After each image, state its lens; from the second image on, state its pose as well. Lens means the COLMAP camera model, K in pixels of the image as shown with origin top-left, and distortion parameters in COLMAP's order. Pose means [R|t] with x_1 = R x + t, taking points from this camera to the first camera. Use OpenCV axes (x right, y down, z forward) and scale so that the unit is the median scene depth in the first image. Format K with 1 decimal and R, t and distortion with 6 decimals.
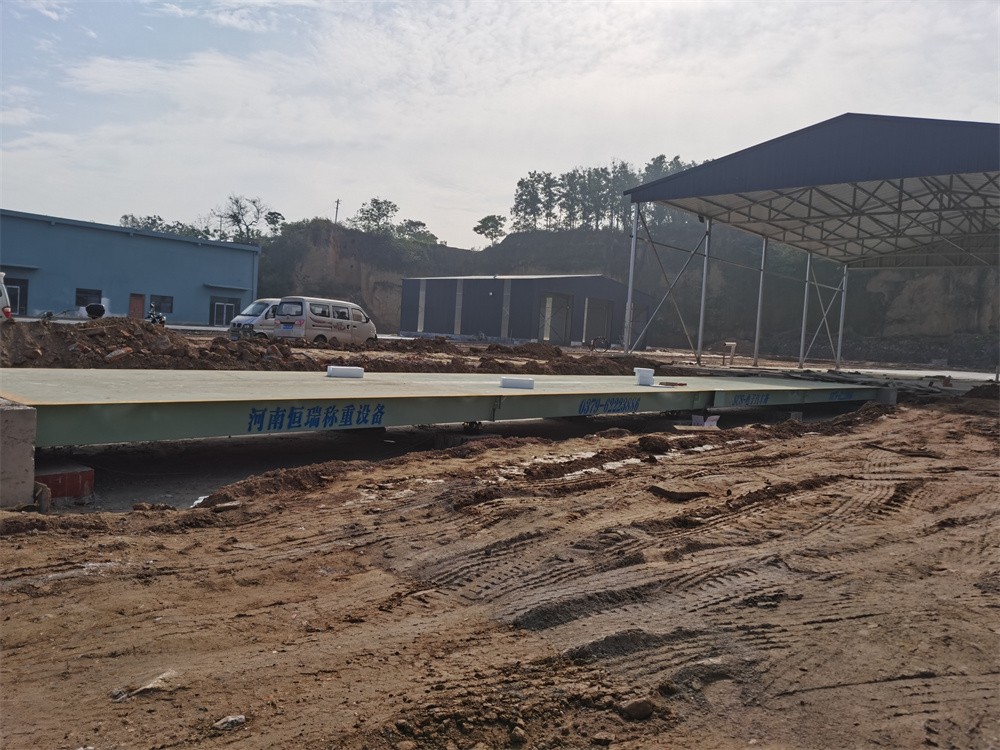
lens RADIAL K [[763.3, 0, 497.9], [0, 763.3, 375.8], [0, 0, 1]] dist [-0.043495, -0.023781]
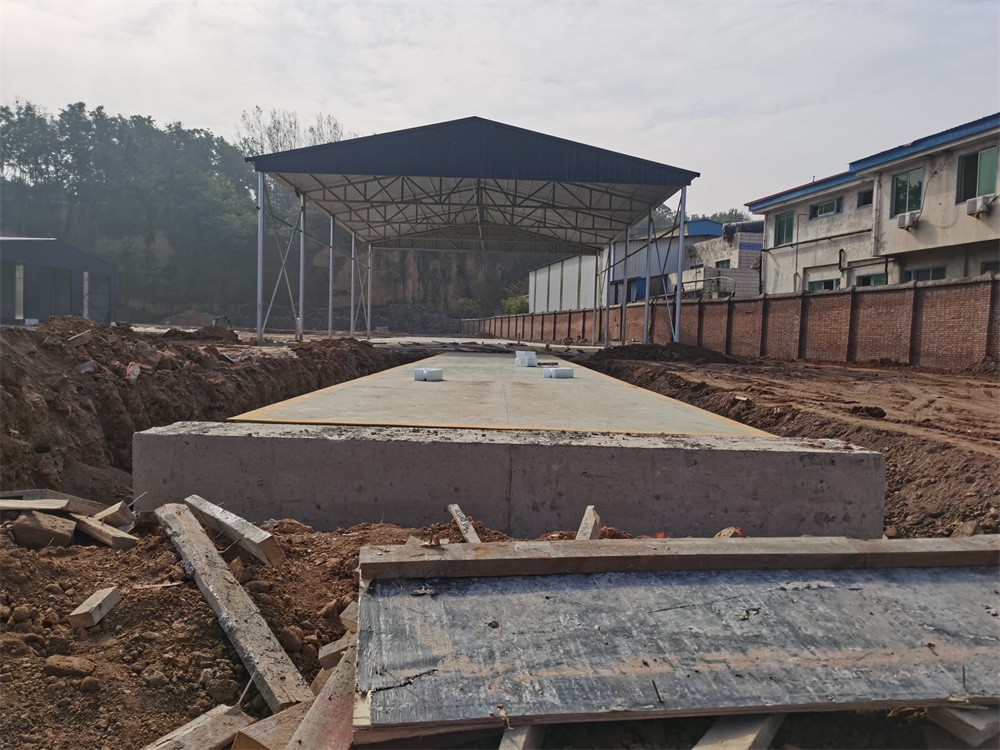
lens RADIAL K [[763.3, 0, 499.6], [0, 763.3, 378.2], [0, 0, 1]] dist [-0.043495, -0.023781]
pose [[0.670173, -0.075190, 0.738387, -0.120602], [0.040574, 0.997079, 0.064706, -0.008972], [-0.741095, -0.013405, 0.671266, 0.058863]]
